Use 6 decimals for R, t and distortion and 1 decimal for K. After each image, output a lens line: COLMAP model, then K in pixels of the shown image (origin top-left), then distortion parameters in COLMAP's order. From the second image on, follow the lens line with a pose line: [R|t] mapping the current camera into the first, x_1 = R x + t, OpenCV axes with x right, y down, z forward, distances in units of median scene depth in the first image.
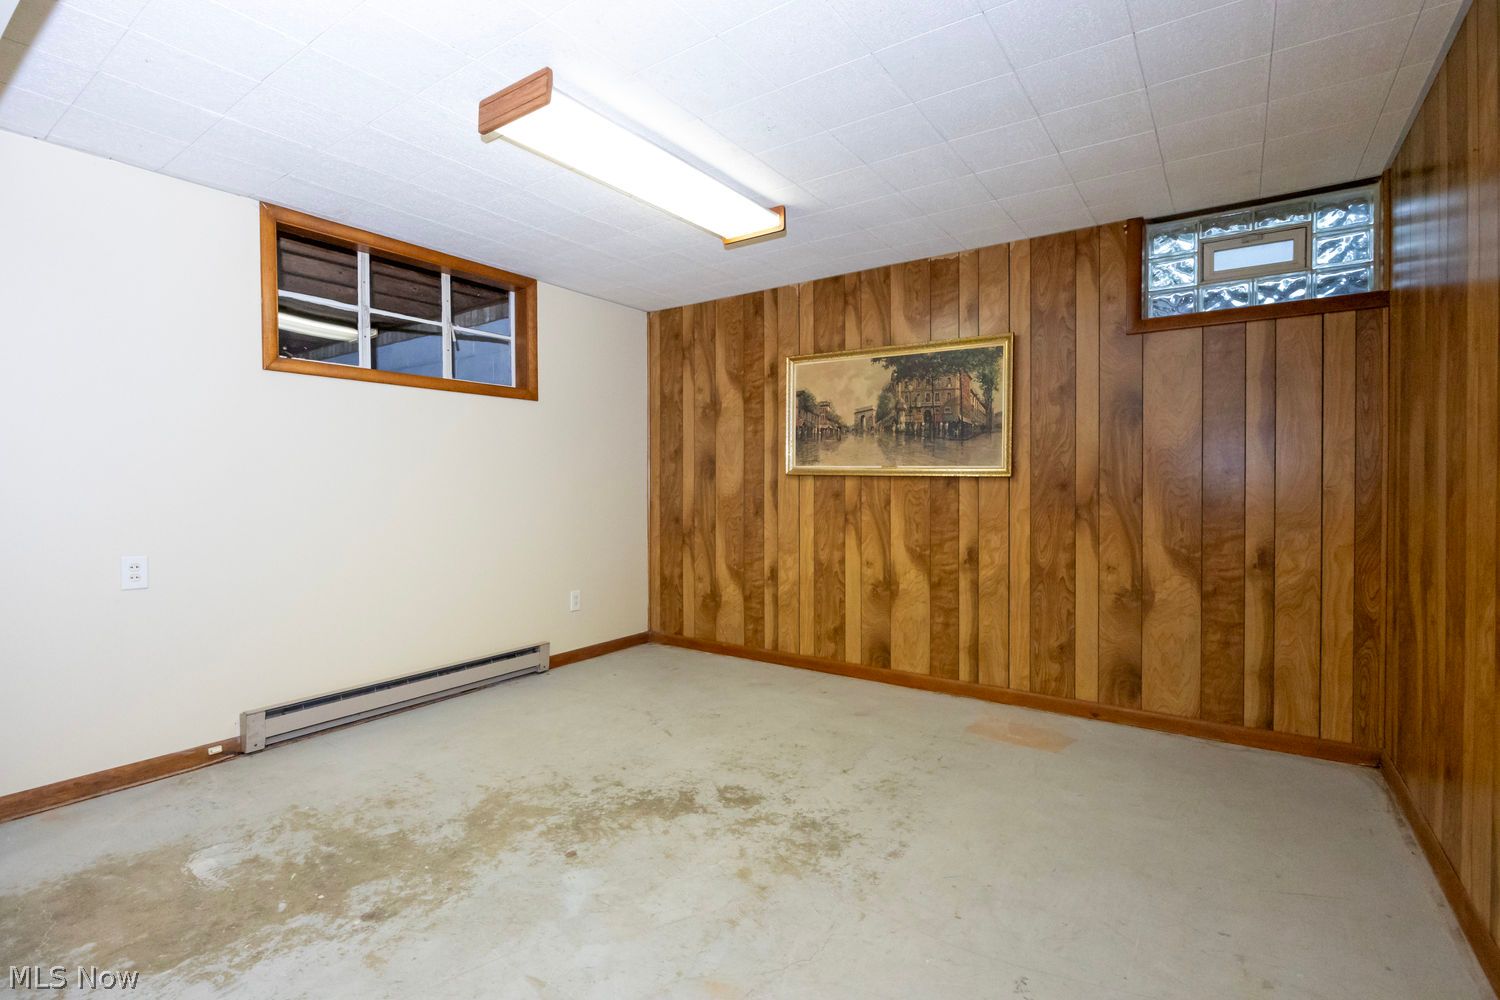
lens RADIAL K [[695.2, 0, 749.7], [0, 695.2, 495.6], [0, 0, 1]] dist [-0.010362, 0.000132]
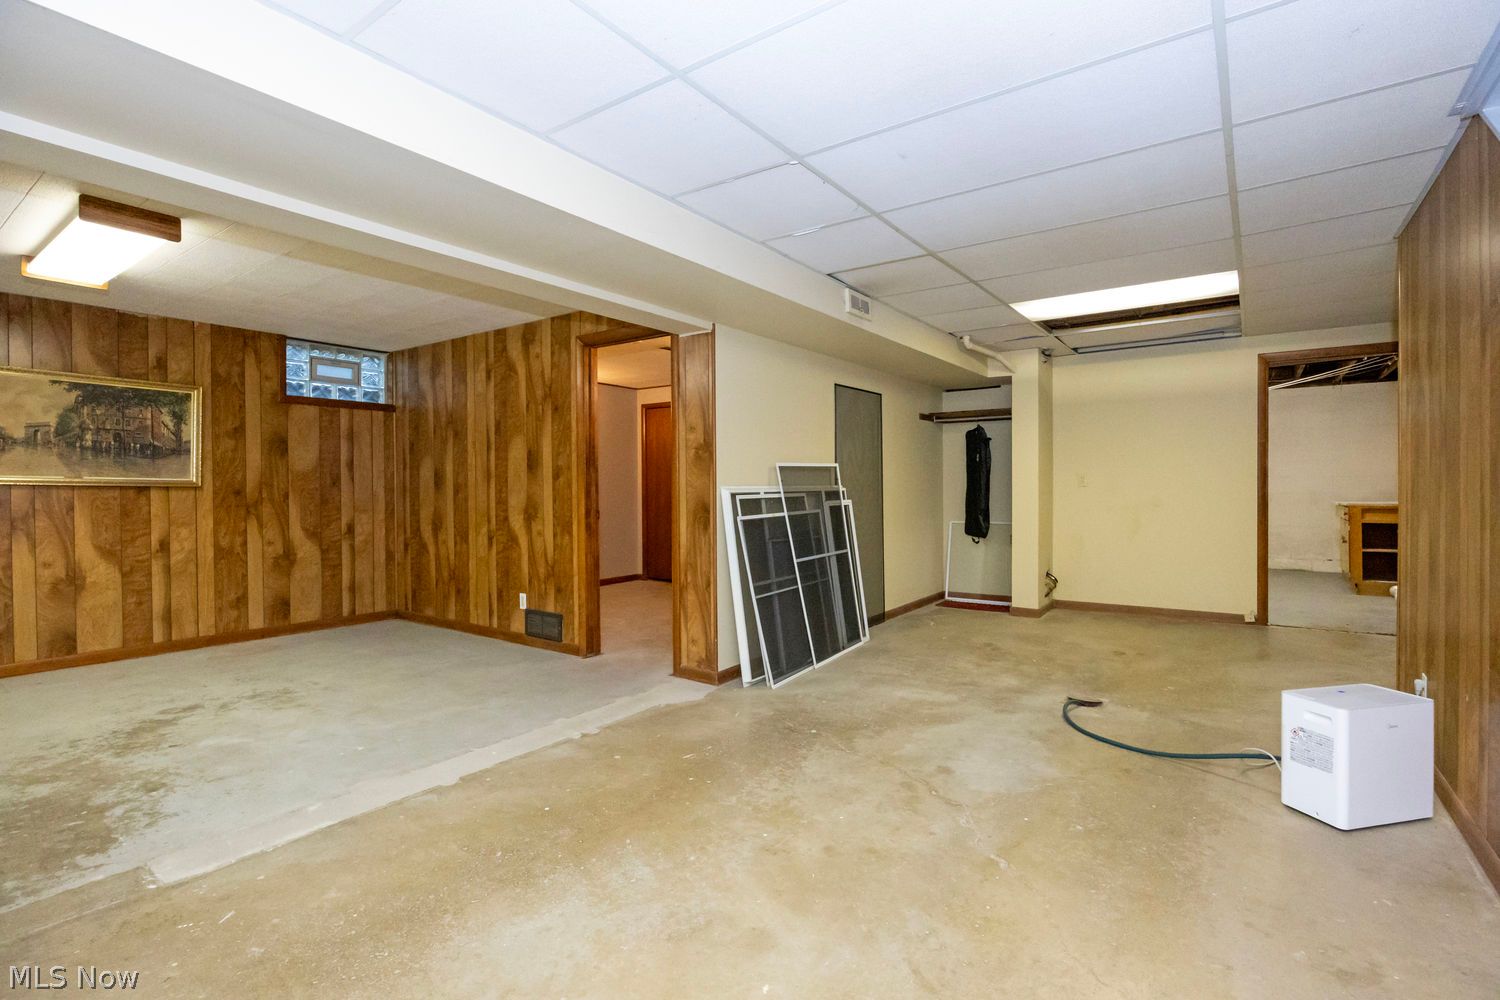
lens RADIAL K [[695.2, 0, 749.7], [0, 695.2, 495.6], [0, 0, 1]] dist [-0.010362, 0.000132]
pose [[0.018685, -0.010297, 0.999772, -1.031898], [0.019700, 0.999757, 0.009929, -0.000972], [-0.999631, 0.019510, 0.018884, -0.156119]]
